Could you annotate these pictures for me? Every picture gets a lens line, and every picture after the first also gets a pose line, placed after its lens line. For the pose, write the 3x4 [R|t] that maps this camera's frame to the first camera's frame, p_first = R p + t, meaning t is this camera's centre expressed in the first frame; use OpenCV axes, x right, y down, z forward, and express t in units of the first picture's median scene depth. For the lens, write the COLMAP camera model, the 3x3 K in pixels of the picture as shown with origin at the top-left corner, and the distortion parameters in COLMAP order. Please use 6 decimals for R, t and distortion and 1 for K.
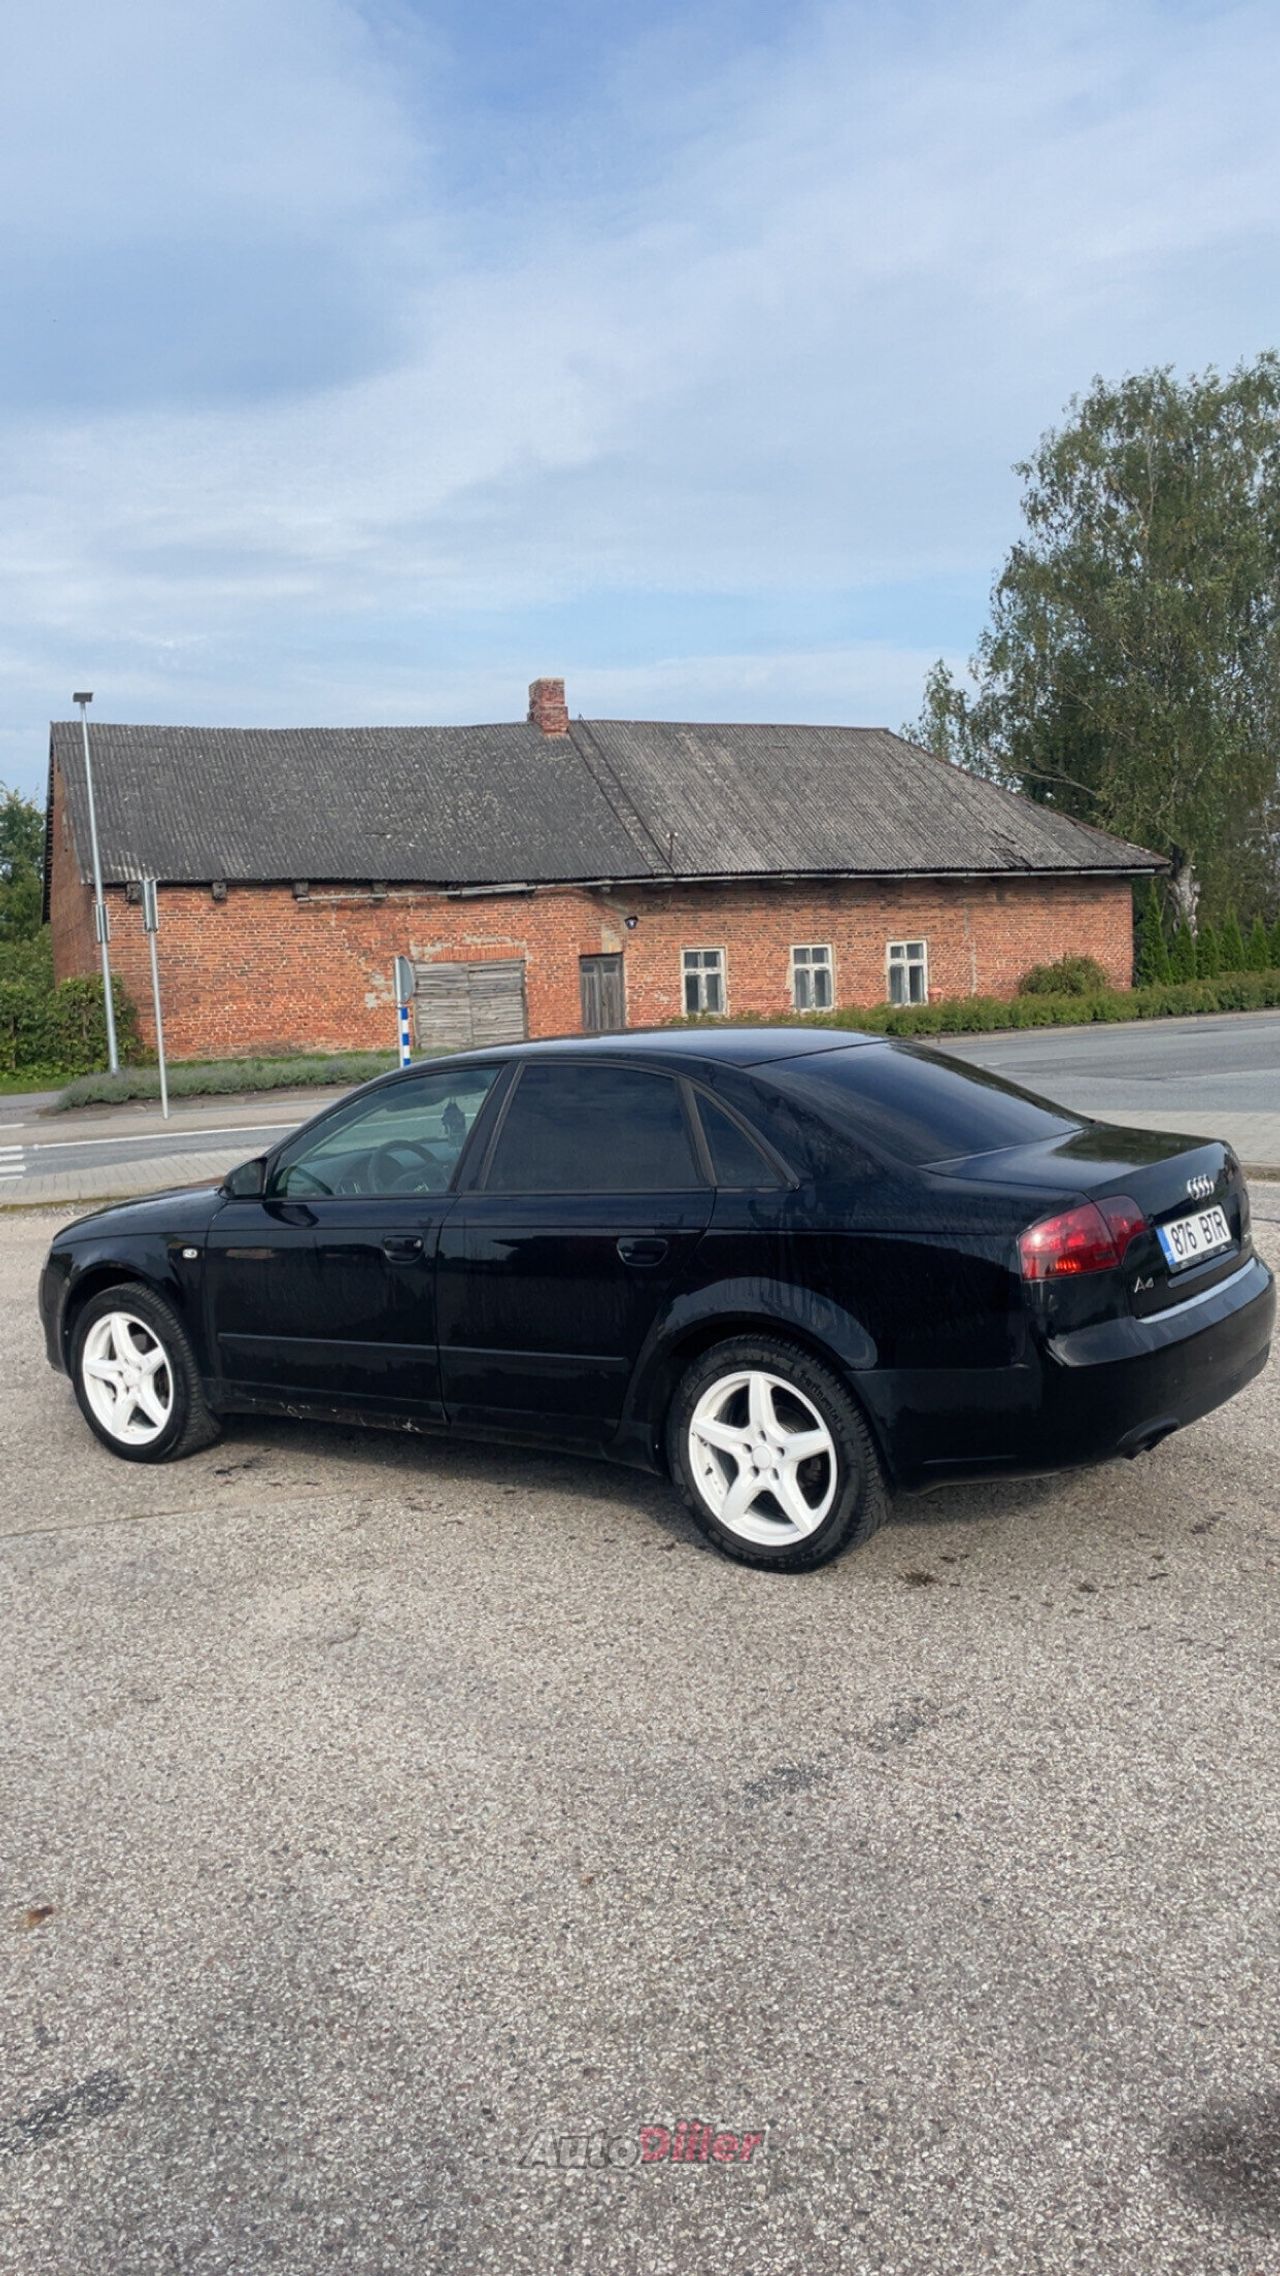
lens RADIAL K [[1760.3, 0, 640.2], [0, 1760.3, 1174.6], [0, 0, 1]] dist [0.175857, -0.254852]
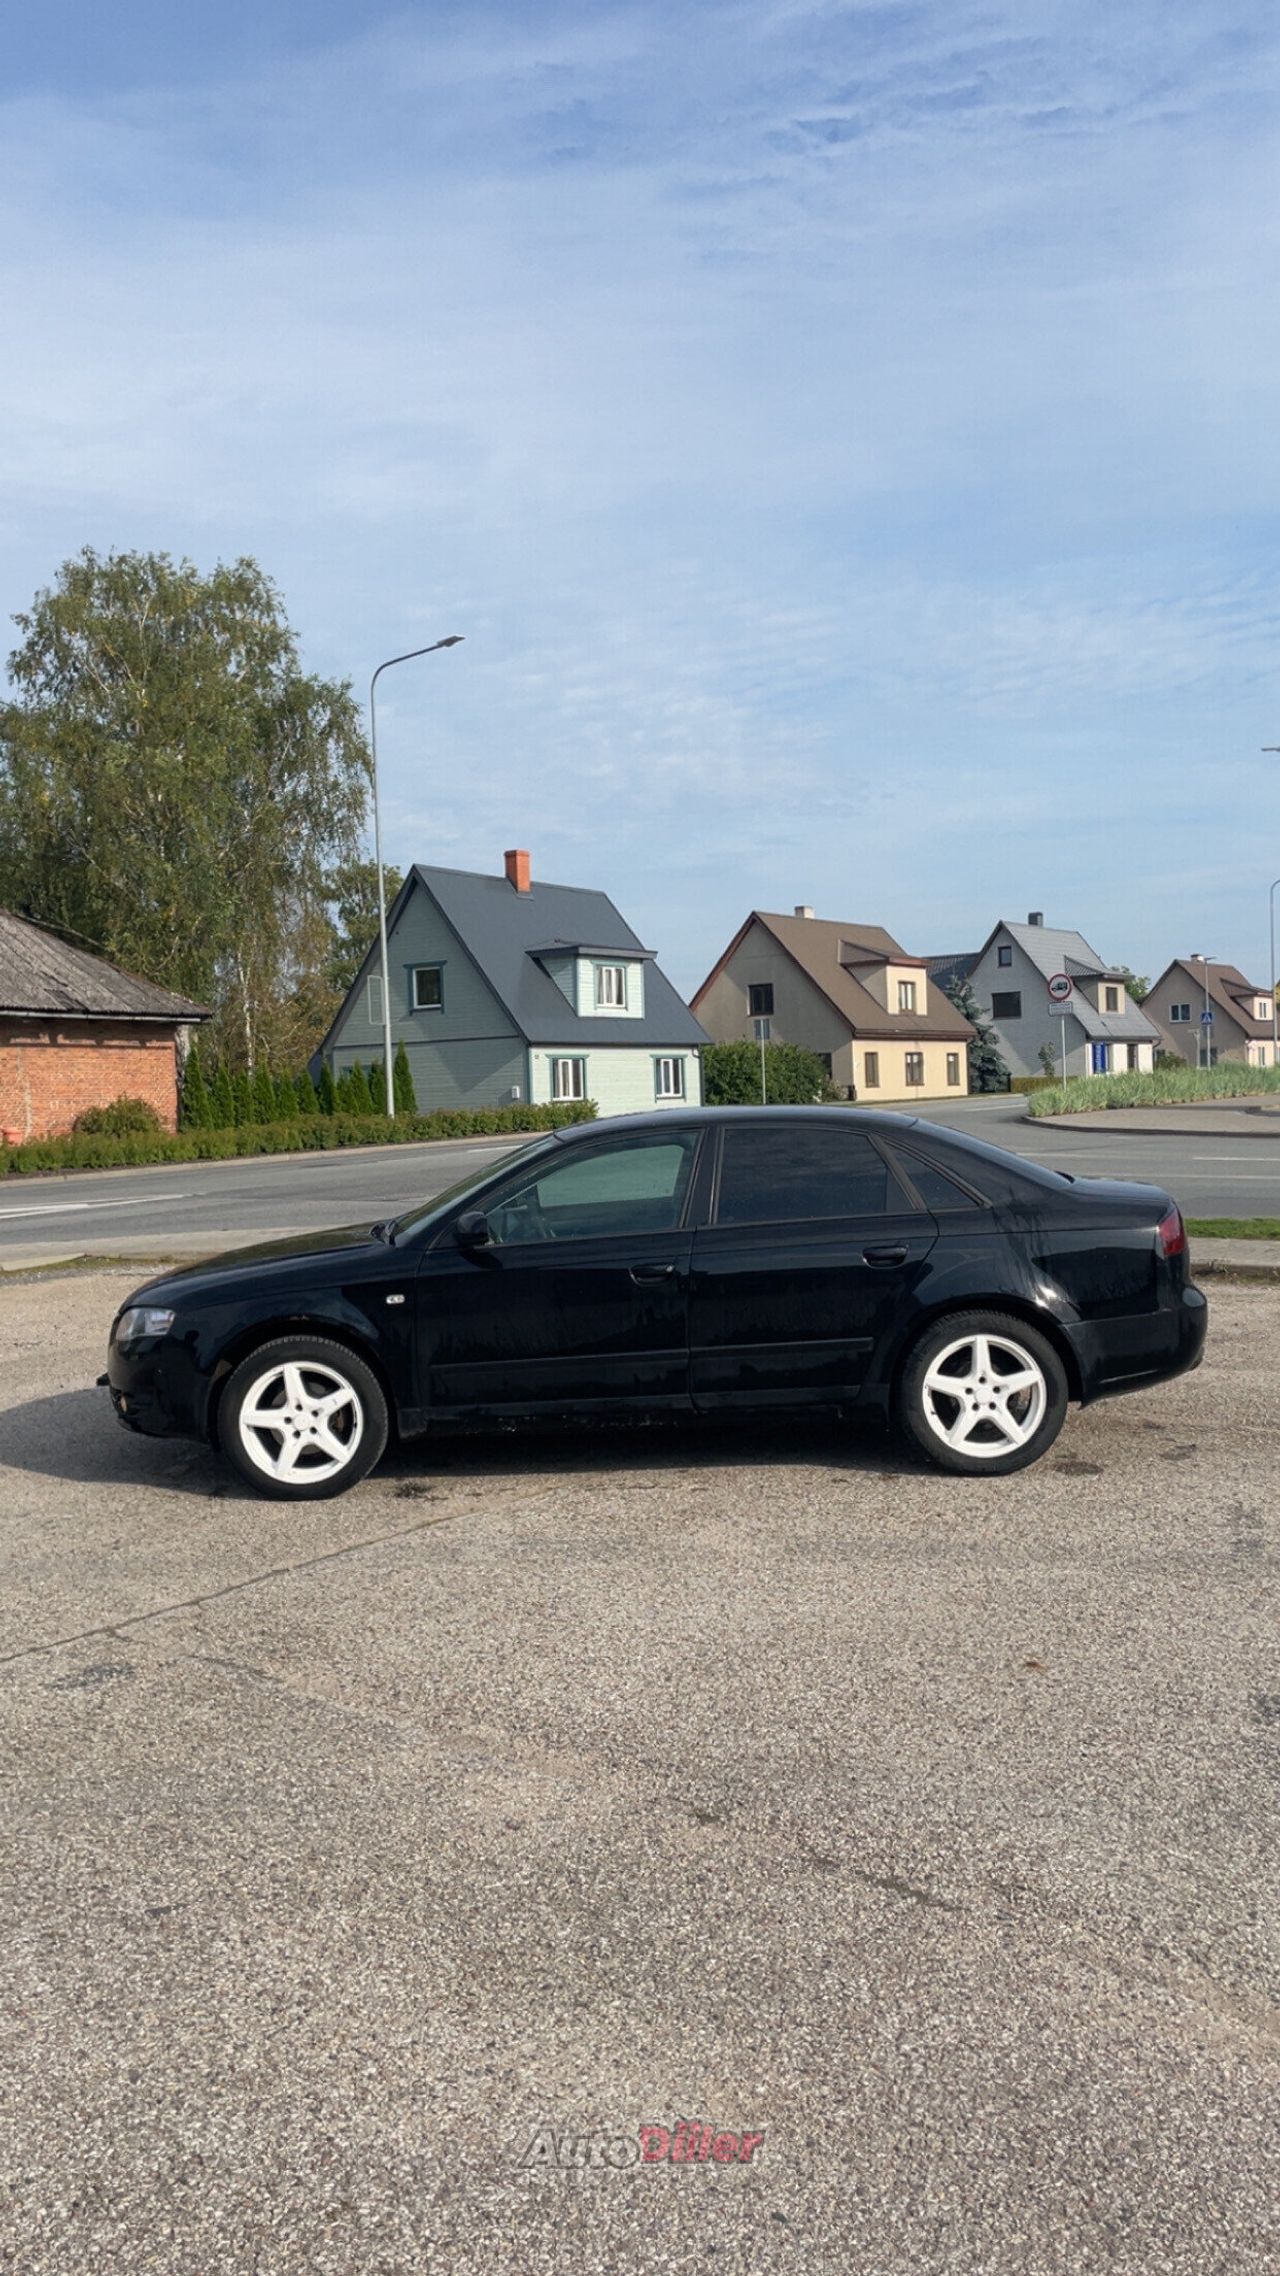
lens RADIAL K [[1760.3, 0, 640.2], [0, 1760.3, 1174.6], [0, 0, 1]] dist [0.175857, -0.254852]
pose [[0.832063, -0.013064, 0.554528, -0.104256], [0.059460, 0.996063, -0.065754, 0.006723], [-0.551485, 0.087684, 0.829563, -0.004515]]
